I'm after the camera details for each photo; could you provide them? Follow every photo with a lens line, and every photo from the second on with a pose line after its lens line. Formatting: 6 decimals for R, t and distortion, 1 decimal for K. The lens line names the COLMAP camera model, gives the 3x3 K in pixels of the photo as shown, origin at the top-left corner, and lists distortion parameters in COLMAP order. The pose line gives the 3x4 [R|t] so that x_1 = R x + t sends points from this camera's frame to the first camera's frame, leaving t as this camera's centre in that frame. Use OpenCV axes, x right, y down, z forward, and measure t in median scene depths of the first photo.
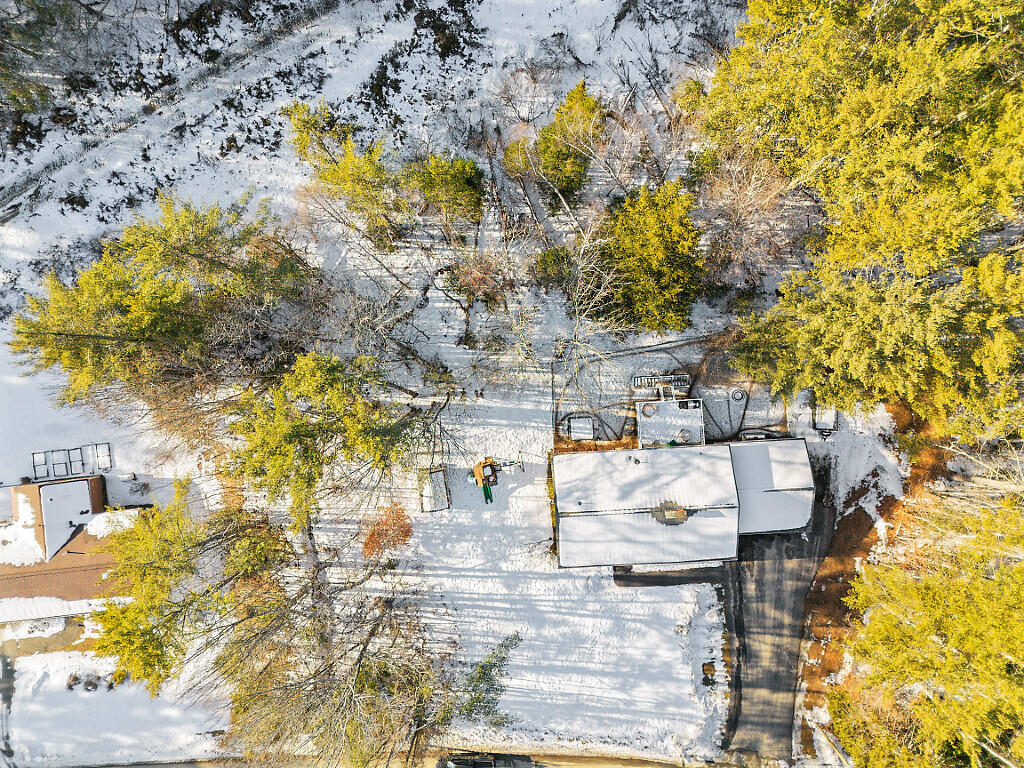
lens RADIAL K [[735.6, 0, 512.0], [0, 735.6, 384.0], [0, 0, 1]] dist [0.073292, -0.077097]
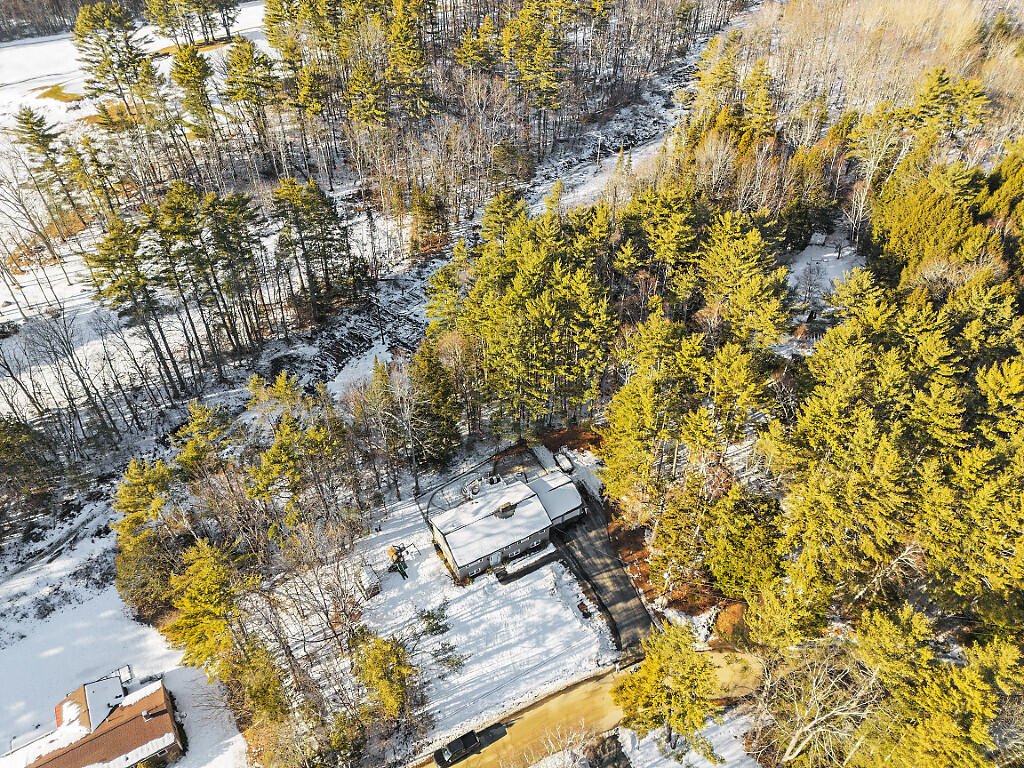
lens RADIAL K [[735.6, 0, 512.0], [0, 735.6, 384.0], [0, 0, 1]] dist [0.073292, -0.077097]
pose [[0.905390, -0.263945, 0.332567, -0.237666], [0.424557, 0.570906, -0.702722, 1.107189], [-0.004384, 0.777431, 0.628953, -0.278262]]
